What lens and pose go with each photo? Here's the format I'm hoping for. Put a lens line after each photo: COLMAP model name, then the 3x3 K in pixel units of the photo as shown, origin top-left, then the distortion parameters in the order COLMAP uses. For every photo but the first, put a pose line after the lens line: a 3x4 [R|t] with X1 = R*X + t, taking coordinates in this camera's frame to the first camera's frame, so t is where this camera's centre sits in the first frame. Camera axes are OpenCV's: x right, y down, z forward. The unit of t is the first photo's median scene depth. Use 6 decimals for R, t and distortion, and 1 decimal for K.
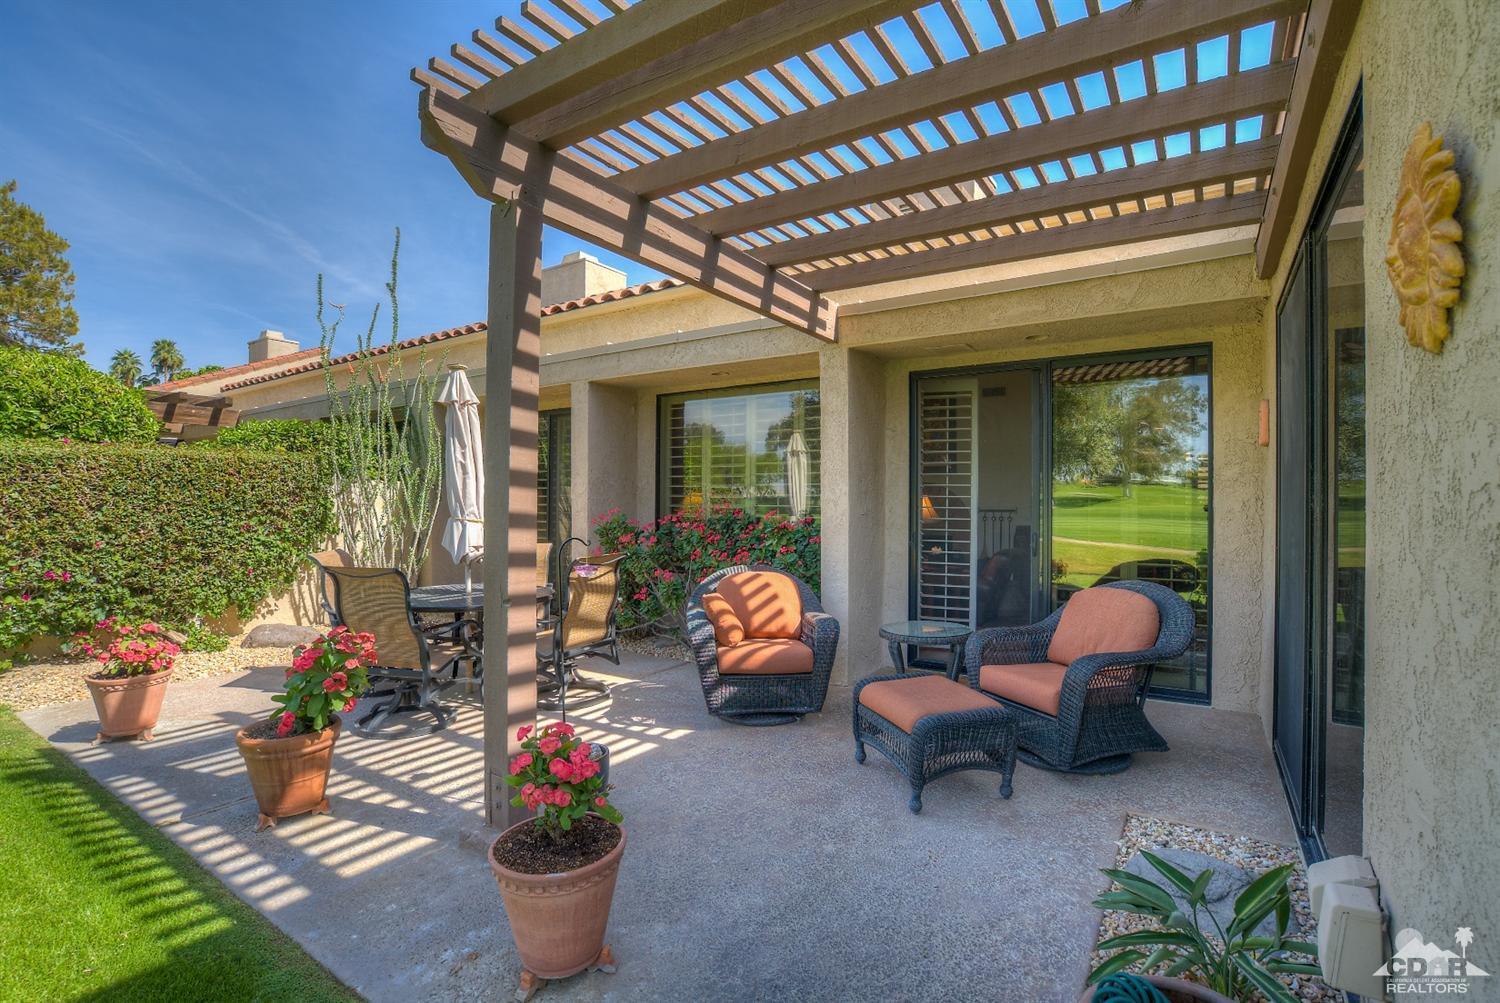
lens RADIAL K [[694.6, 0, 756.3], [0, 694.6, 506.8], [0, 0, 1]] dist [-0.054271, 0.022055]
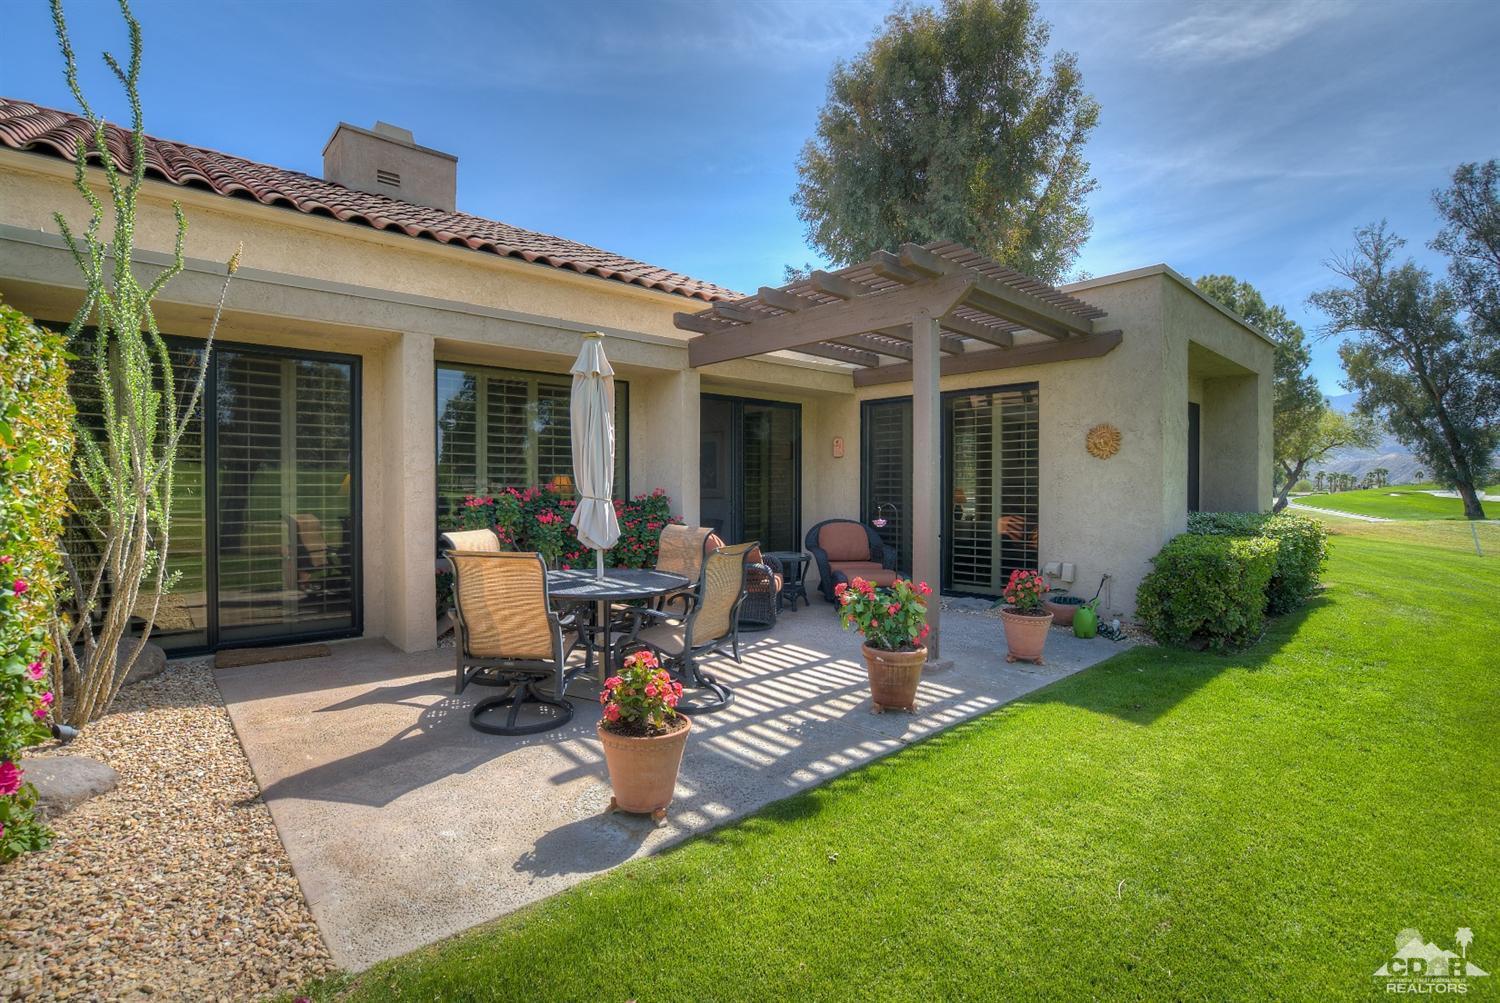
lens RADIAL K [[694.6, 0, 756.3], [0, 694.6, 506.8], [0, 0, 1]] dist [-0.054271, 0.022055]
pose [[0.242895, -0.039325, 0.969255, -1.853582], [0.001531, 0.999192, 0.040157, -0.018837], [-0.970051, -0.008270, 0.242759, 0.806169]]
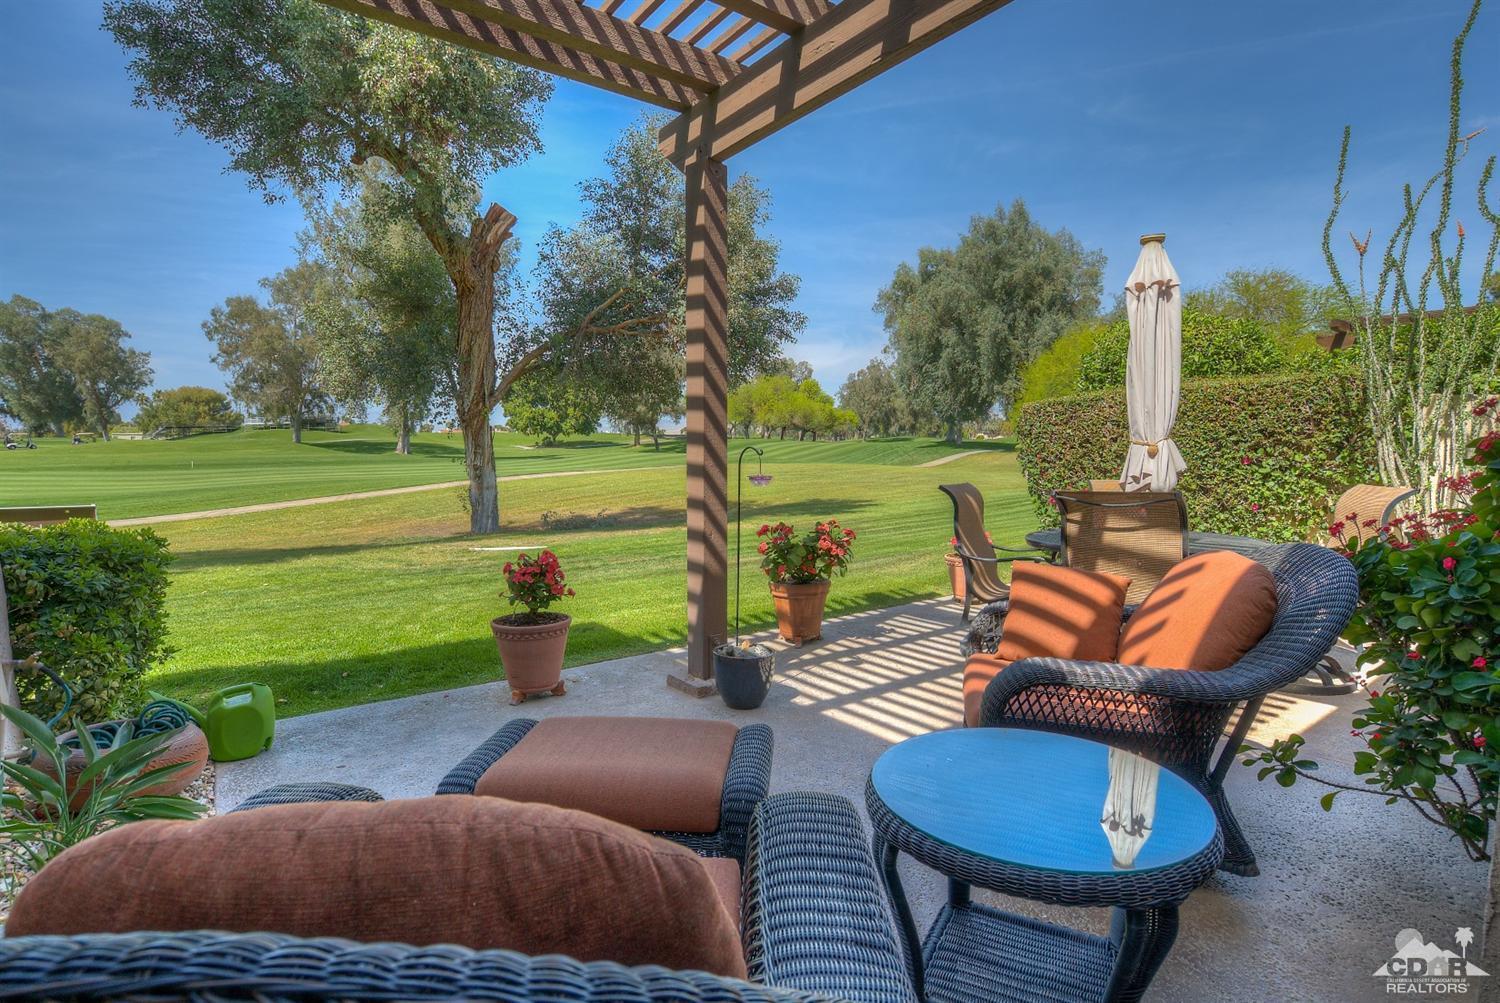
lens RADIAL K [[734.2, 0, 743.7], [0, 734.2, 471.6], [0, 0, 1]] dist [-0.059926, 0.026259]
pose [[-0.346694, 0.018736, -0.937791, 0.711012], [-0.003692, 0.999765, 0.021339, 0.052081], [0.937971, 0.010860, -0.346544, 1.269318]]
